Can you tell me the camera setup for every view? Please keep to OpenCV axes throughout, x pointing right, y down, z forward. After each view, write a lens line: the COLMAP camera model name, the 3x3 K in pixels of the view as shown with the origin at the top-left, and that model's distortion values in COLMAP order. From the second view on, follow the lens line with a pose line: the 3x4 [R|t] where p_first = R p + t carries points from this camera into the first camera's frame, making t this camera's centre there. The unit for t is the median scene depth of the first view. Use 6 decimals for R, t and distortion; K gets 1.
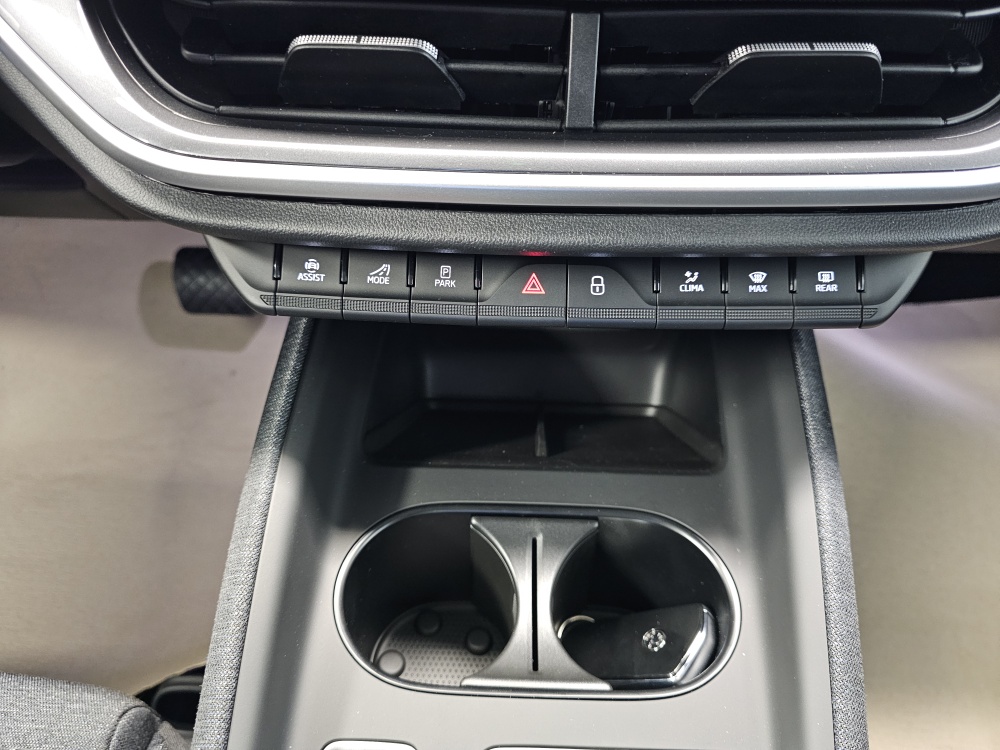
lens RADIAL K [[667.1, 0, 480.0], [0, 667.1, 350.1], [0, 0, 1]] dist [0.001276, -0.003145]
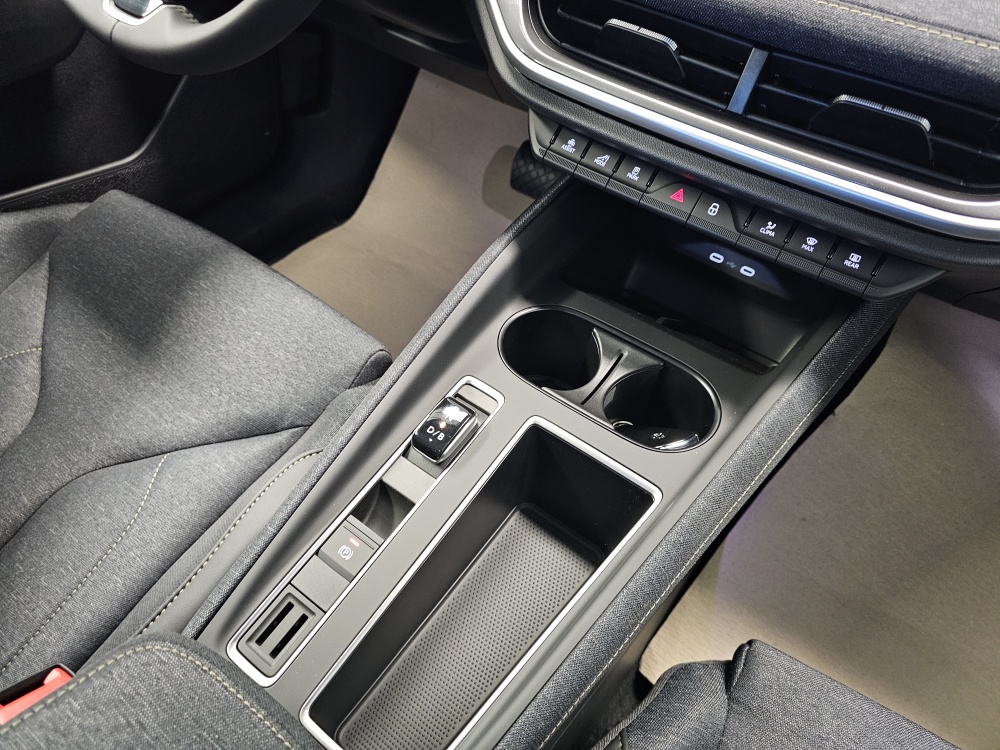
lens RADIAL K [[706.8, 0, 478.0], [0, 706.8, 372.7], [0, 0, 1]] dist [0.005633, -0.000780]
pose [[0.819323, 0.447620, -0.358254, 0.510541], [-0.416342, 0.894115, 0.164979, 0.222774], [0.394168, 0.013985, 0.918932, -0.856825]]
